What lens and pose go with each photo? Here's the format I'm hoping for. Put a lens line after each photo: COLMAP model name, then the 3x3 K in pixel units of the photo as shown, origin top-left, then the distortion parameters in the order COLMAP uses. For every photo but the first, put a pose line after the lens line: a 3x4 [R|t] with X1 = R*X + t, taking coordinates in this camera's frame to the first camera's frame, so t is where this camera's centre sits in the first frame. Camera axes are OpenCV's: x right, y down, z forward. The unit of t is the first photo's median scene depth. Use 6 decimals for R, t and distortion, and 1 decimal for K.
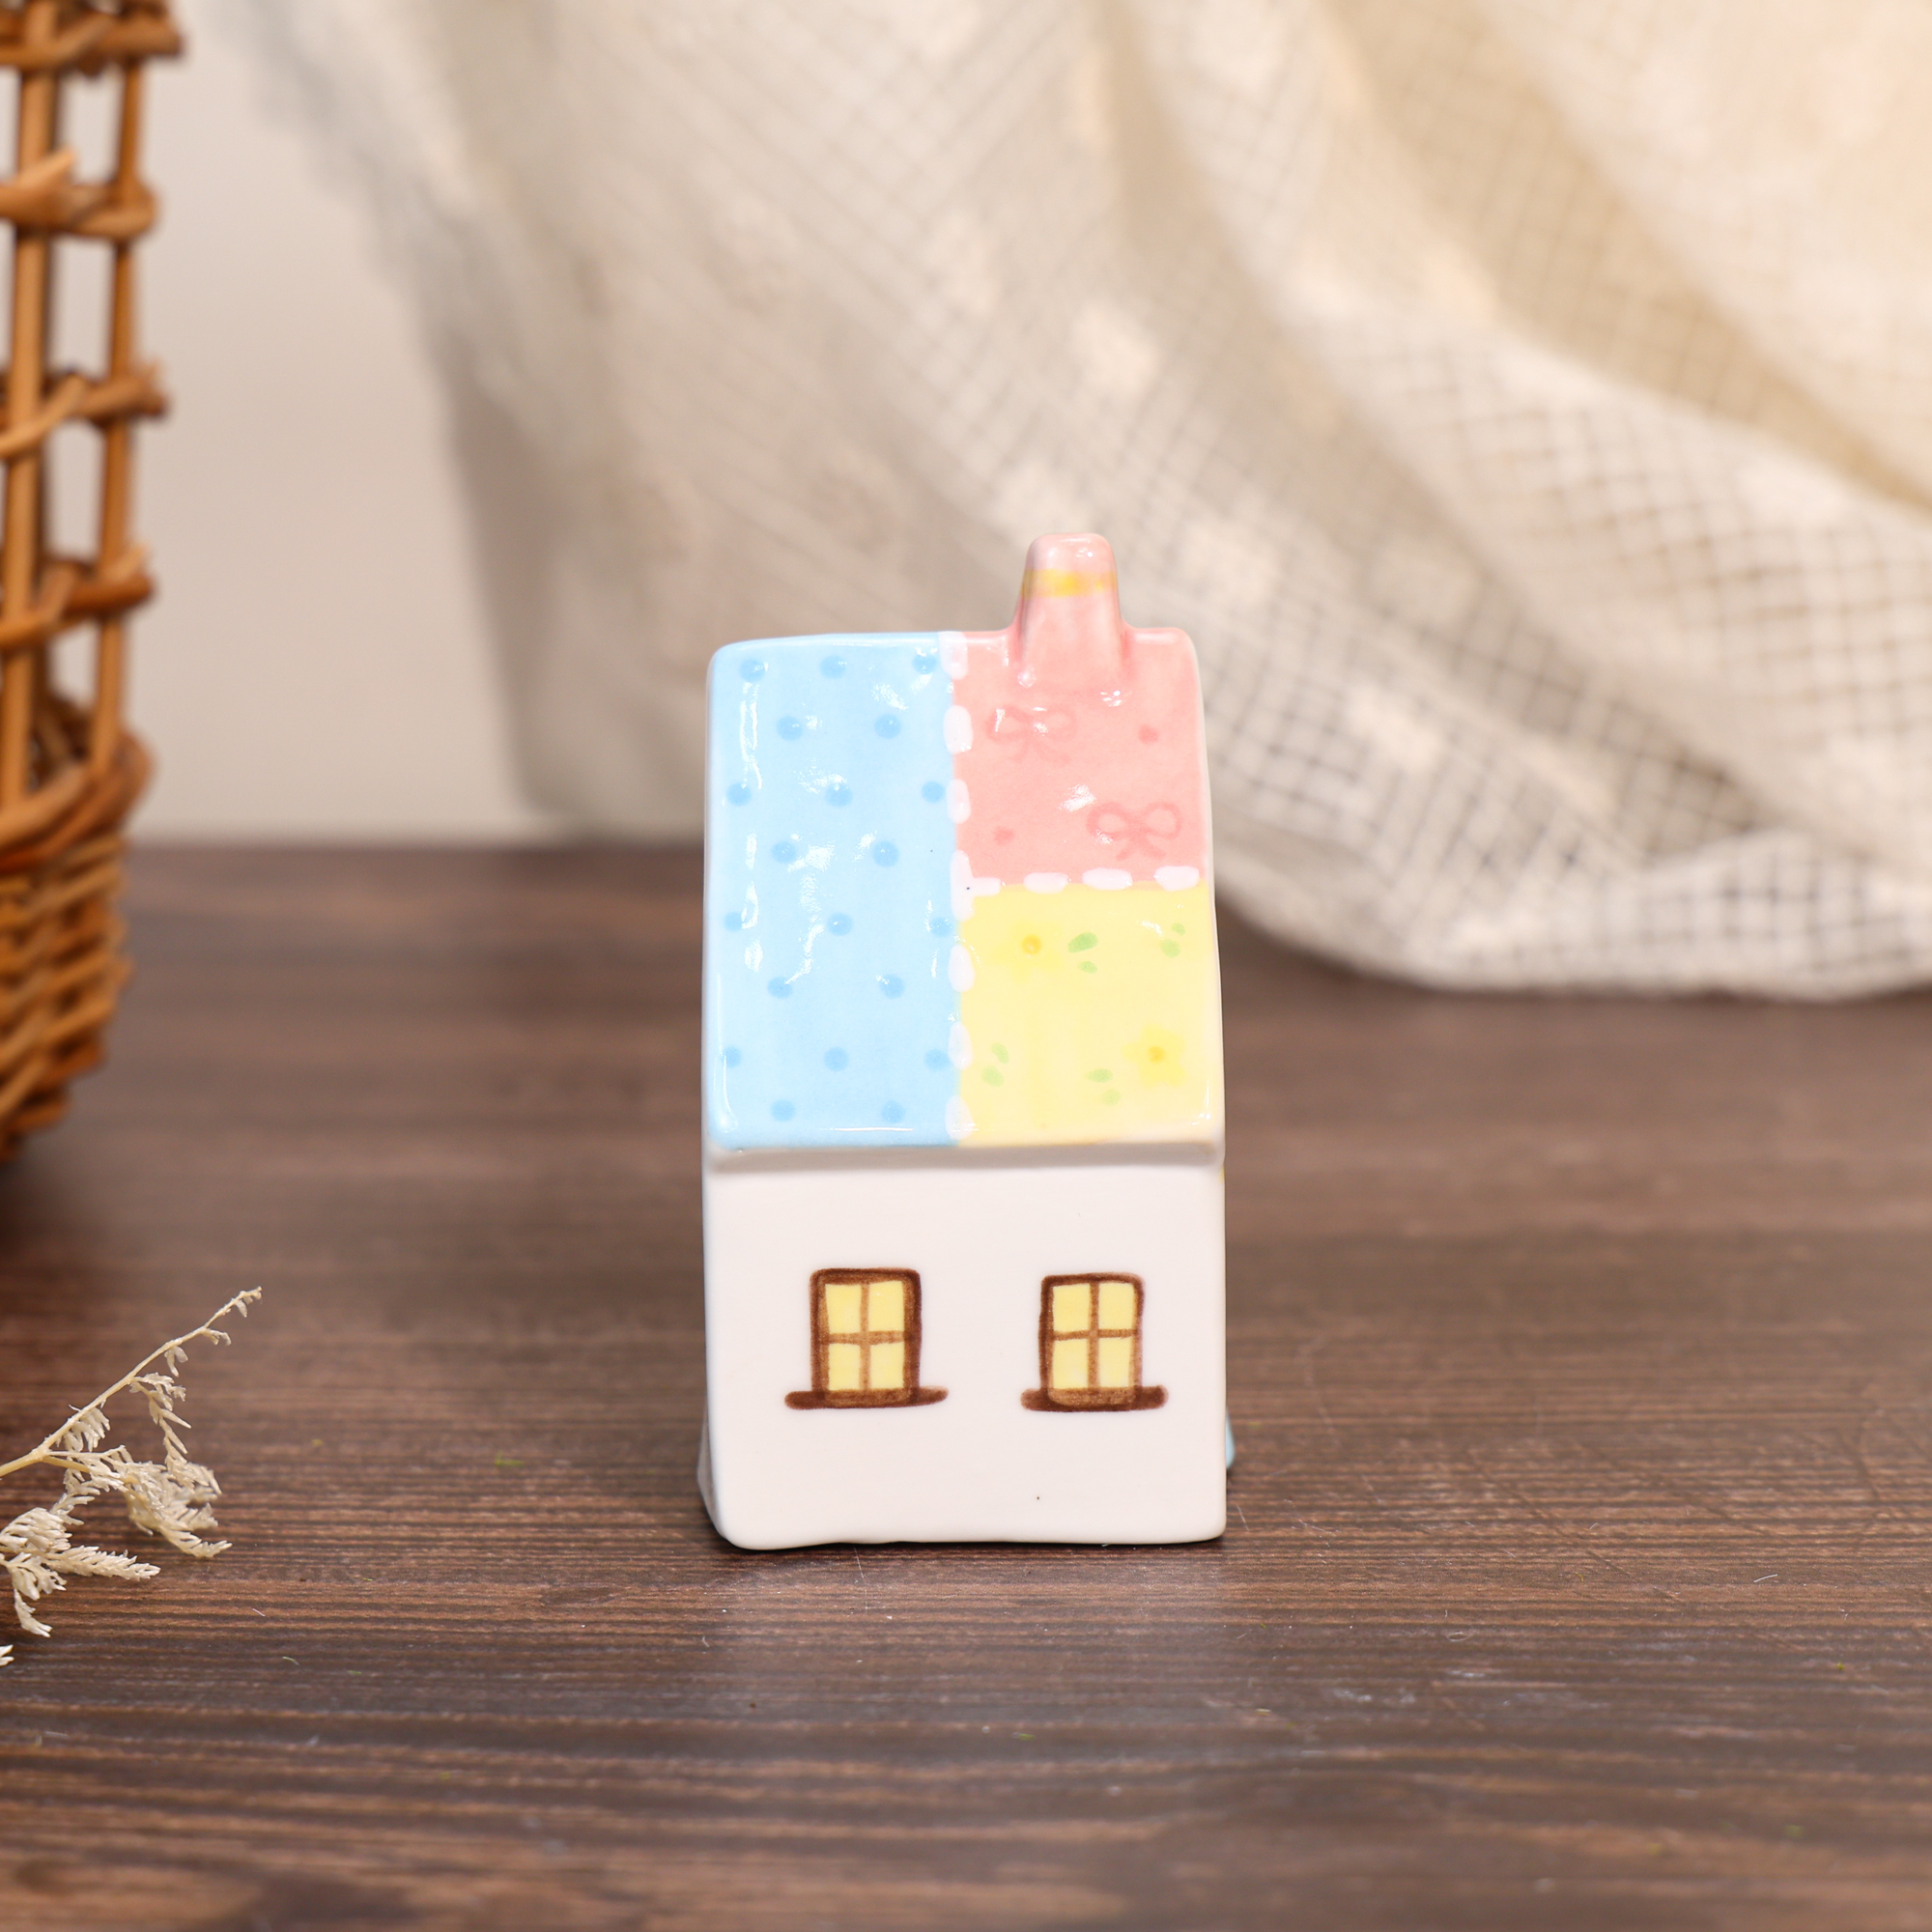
lens RADIAL K [[5036.0, 0, 943.4], [0, 5036.0, 1098.9], [0, 0, 1]] dist [0.079717, 0.000000]
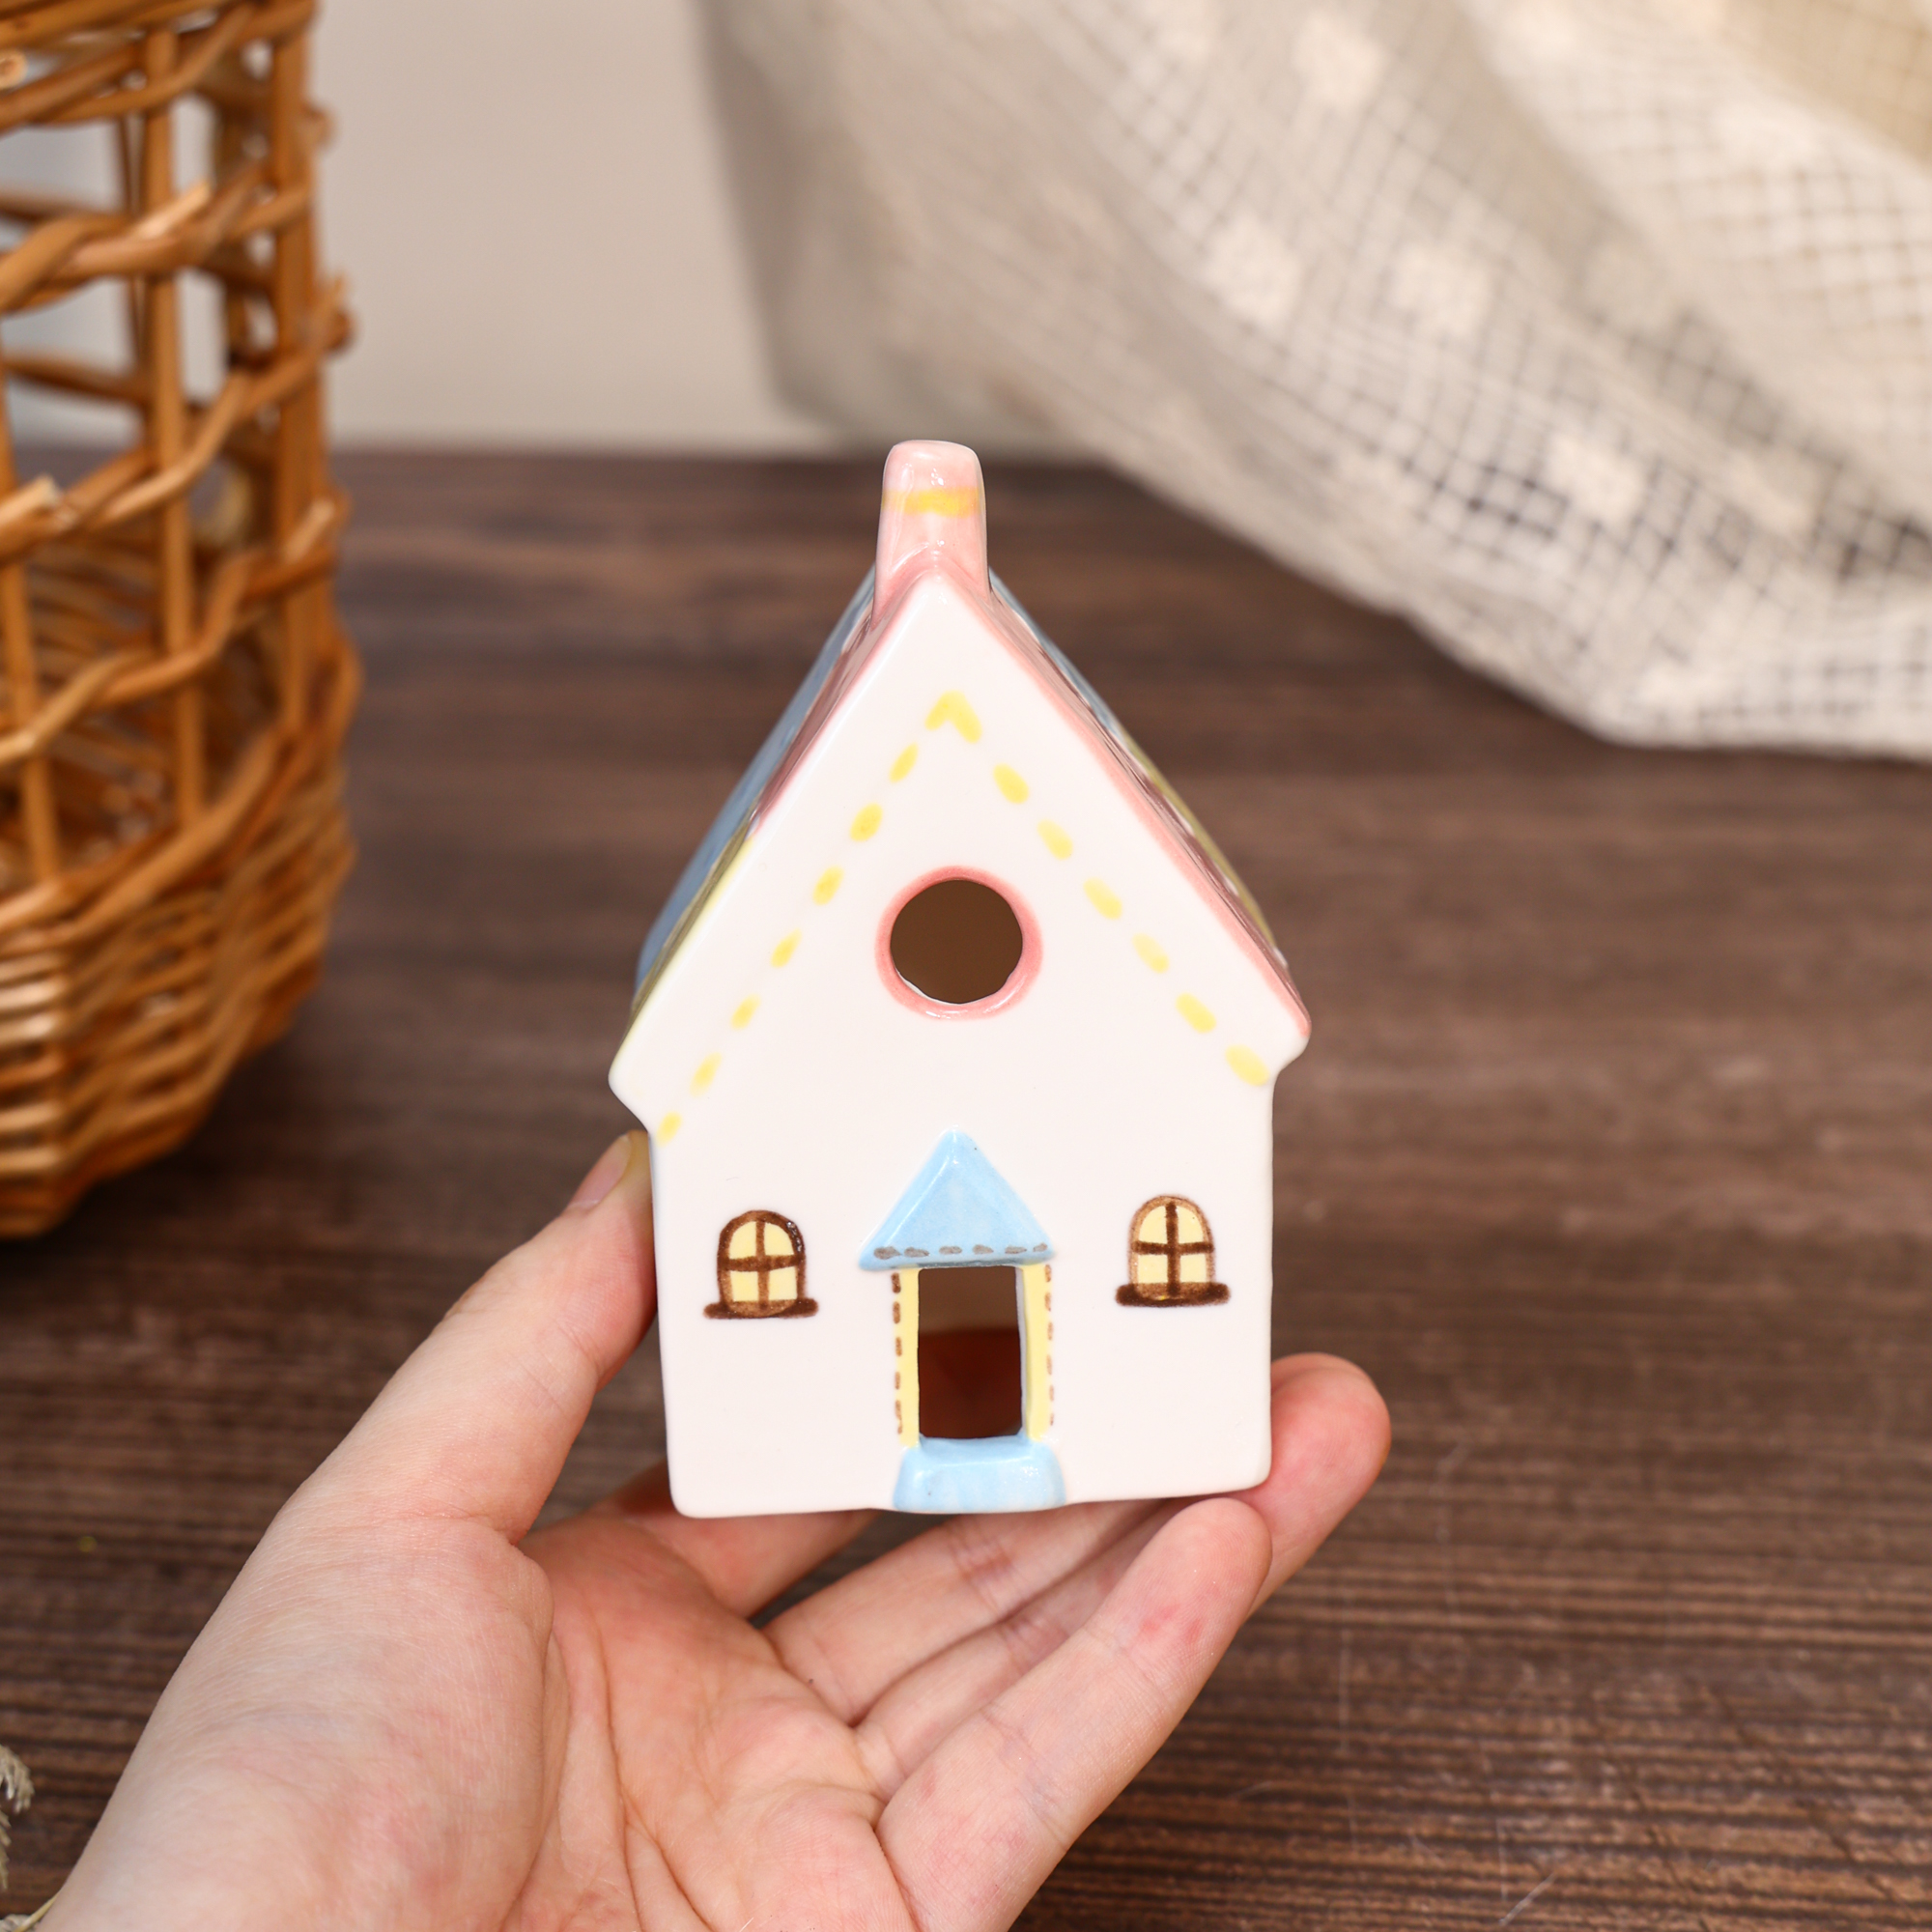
lens RADIAL K [[3959.1, 0, 896.7], [0, 3959.1, 838.2], [0, 0, 1]] dist [0.016191, 0.000000]
pose [[0.994473, 0.013254, -0.104155, 0.047315], [0.012515, 0.969964, 0.242927, -0.286153], [0.104246, -0.242887, 0.964437, 0.278196]]
